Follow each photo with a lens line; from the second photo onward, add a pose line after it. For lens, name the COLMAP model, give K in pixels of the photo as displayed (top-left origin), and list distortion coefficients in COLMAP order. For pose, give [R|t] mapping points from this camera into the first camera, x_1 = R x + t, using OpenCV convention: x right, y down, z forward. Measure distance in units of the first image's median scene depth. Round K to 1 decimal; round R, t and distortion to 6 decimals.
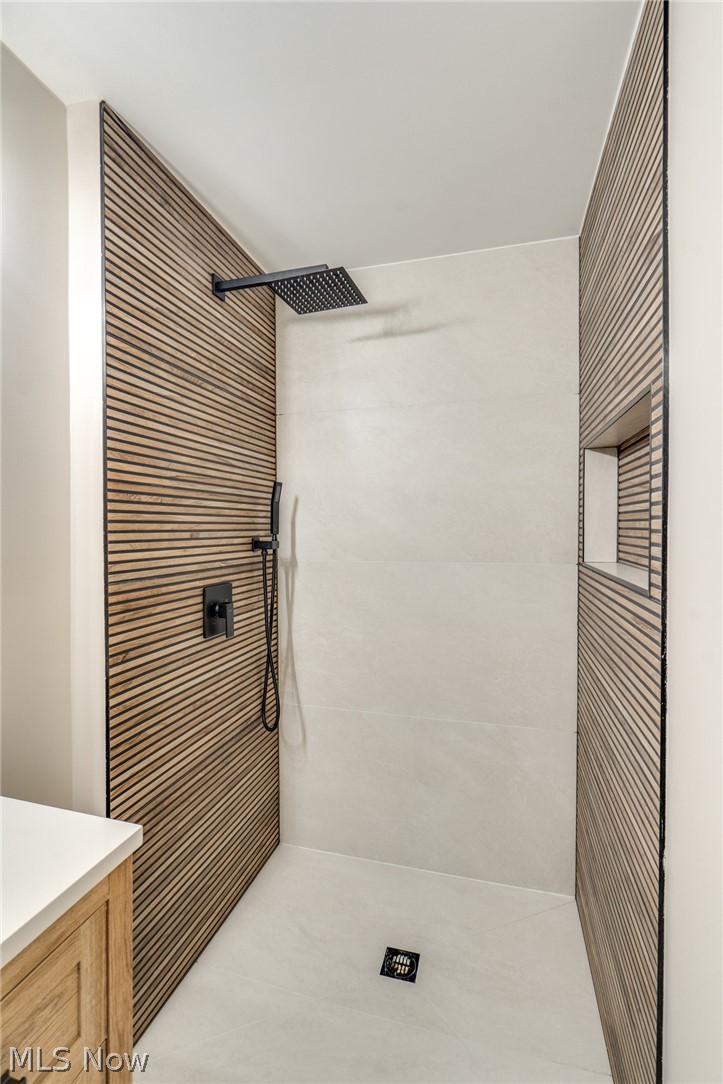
lens RADIAL K [[488.8, 0, 362.4], [0, 488.8, 543.0], [0, 0, 1]] dist [0.002009, 0.000635]
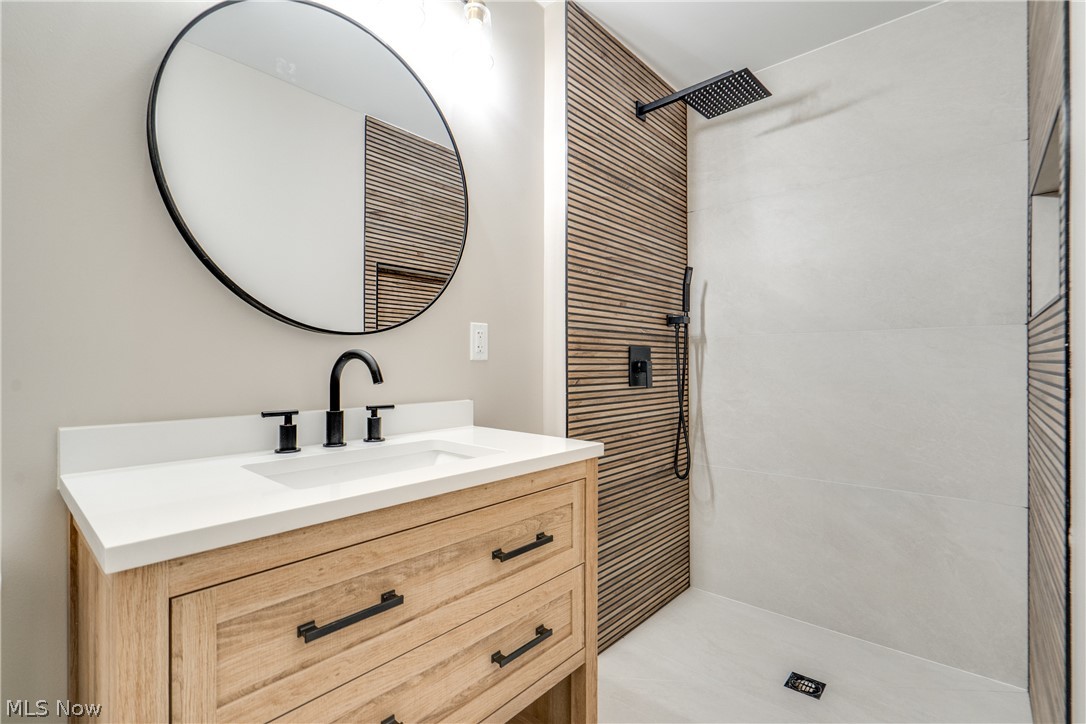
lens RADIAL K [[501.2, 0, 545.2], [0, 501.2, 366.6], [0, 0, 1]] dist [-0.001133, 0.001234]
pose [[0.903203, -0.003076, -0.429202, 0.031488], [-0.009985, 0.999553, -0.028176, 0.164454], [0.429097, 0.029734, 0.902769, -0.235446]]
